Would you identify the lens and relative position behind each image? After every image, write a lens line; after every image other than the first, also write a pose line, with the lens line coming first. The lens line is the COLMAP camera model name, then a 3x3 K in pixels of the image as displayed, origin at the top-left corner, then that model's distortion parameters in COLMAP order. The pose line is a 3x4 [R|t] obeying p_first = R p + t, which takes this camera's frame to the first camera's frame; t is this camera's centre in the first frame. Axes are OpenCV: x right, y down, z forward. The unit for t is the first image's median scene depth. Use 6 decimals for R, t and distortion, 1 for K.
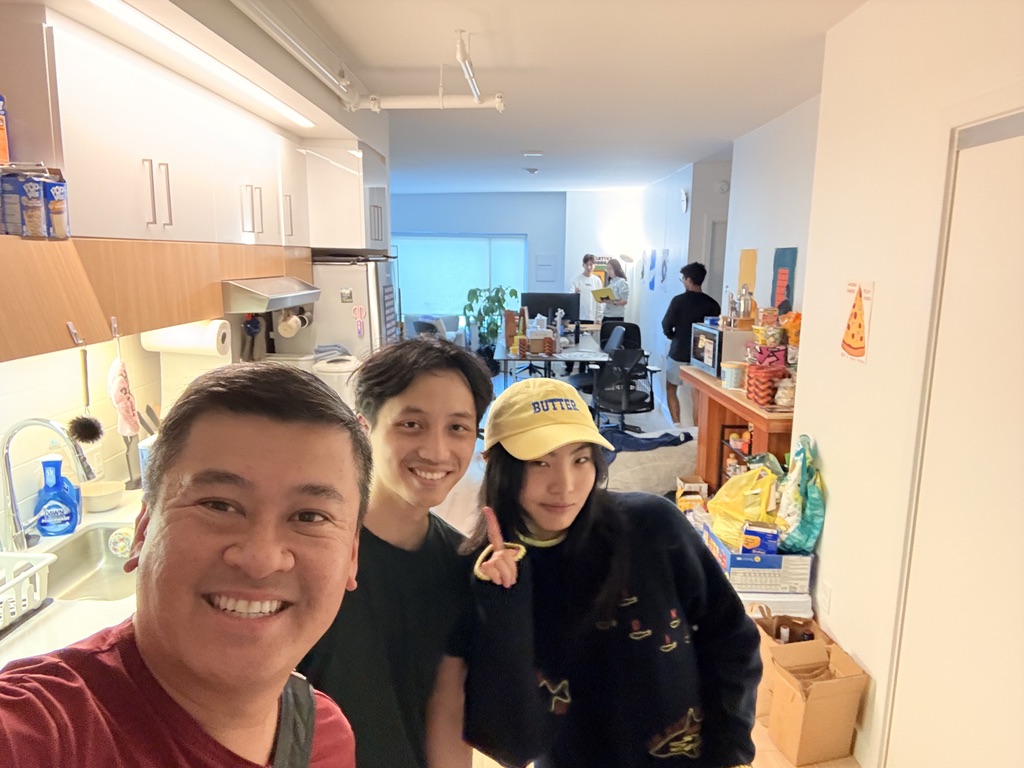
lens RADIAL K [[689.5, 0, 512.7], [0, 689.5, 387.6], [0, 0, 1]] dist [-0.010539, -0.006350]
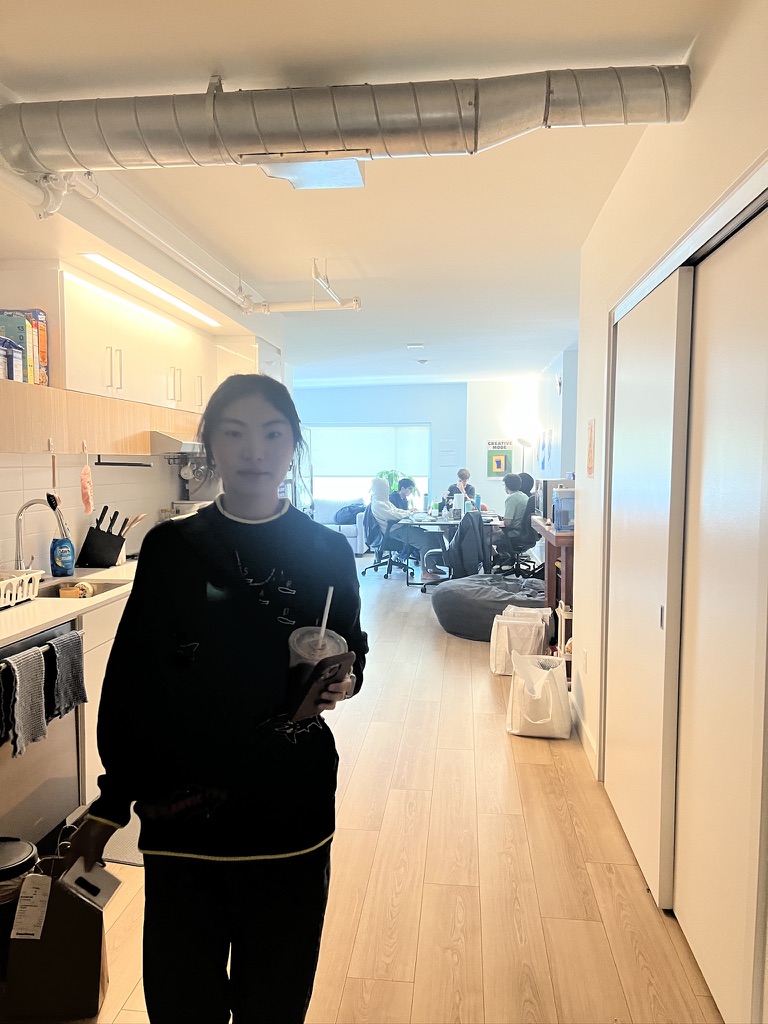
lens RADIAL K [[767.4, 0, 382.3], [0, 767.4, 509.7], [0, 0, 1]] dist [0.000087, 0.001283]
pose [[0.994691, -0.001245, -0.102903, 0.197216], [-0.012094, 0.991585, -0.128894, 0.186268], [0.102198, 0.129454, 0.986305, -0.453093]]
